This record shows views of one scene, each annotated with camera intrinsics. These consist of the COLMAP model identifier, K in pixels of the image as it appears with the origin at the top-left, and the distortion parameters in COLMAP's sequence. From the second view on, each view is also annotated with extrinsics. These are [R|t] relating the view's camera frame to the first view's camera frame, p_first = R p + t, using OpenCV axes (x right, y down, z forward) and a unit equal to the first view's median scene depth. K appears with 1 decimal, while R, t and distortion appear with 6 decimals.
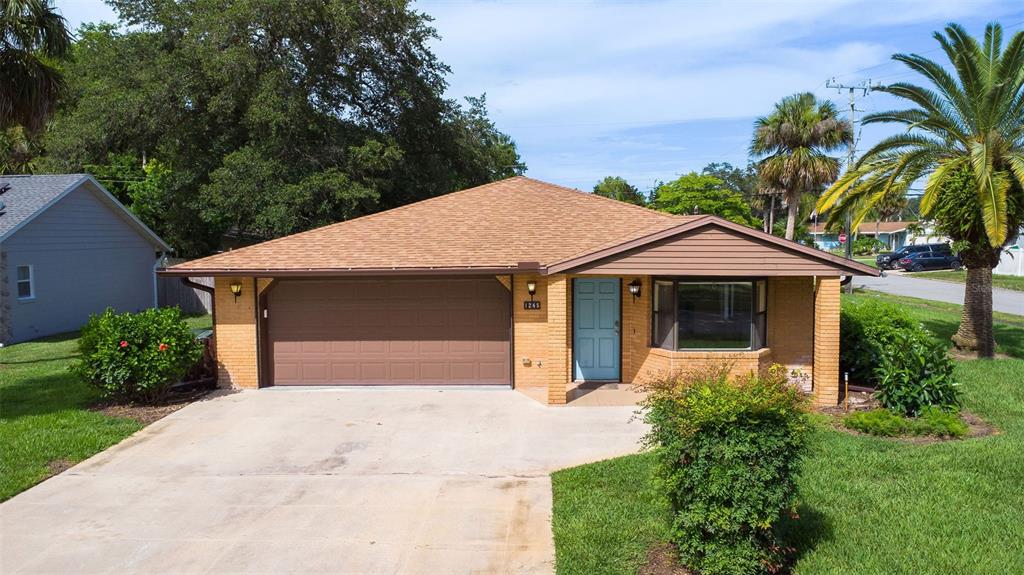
lens RADIAL K [[782.2, 0, 512.0], [0, 782.2, 287.5], [0, 0, 1]] dist [0.002786, -0.000500]
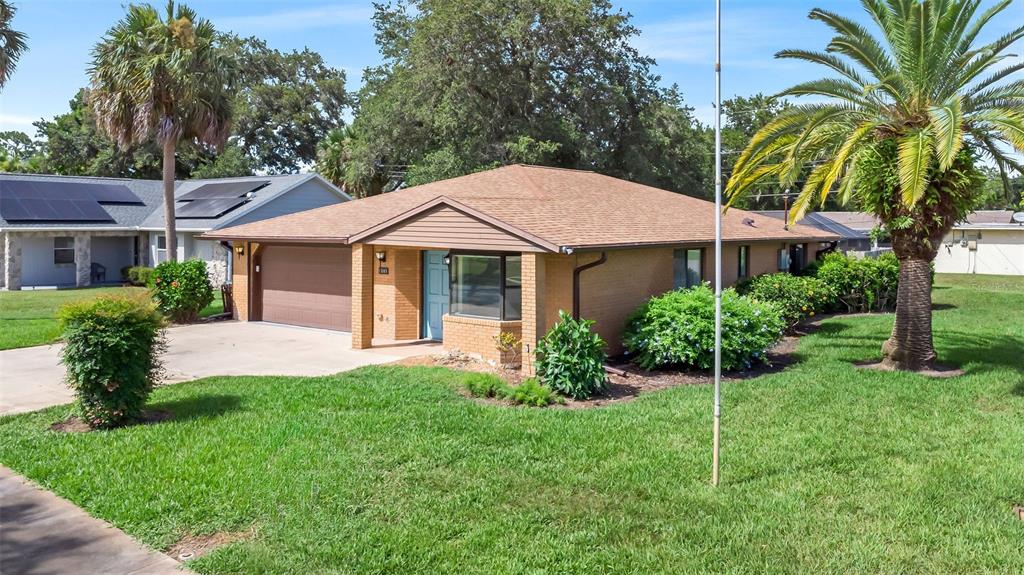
lens RADIAL K [[782.2, 0, 512.0], [0, 782.2, 287.5], [0, 0, 1]] dist [0.002786, -0.000500]
pose [[0.832882, 0.060220, -0.550164, 0.846097], [-0.059325, 0.998050, 0.019434, 0.012745], [0.550262, 0.016453, 0.834830, 0.086501]]
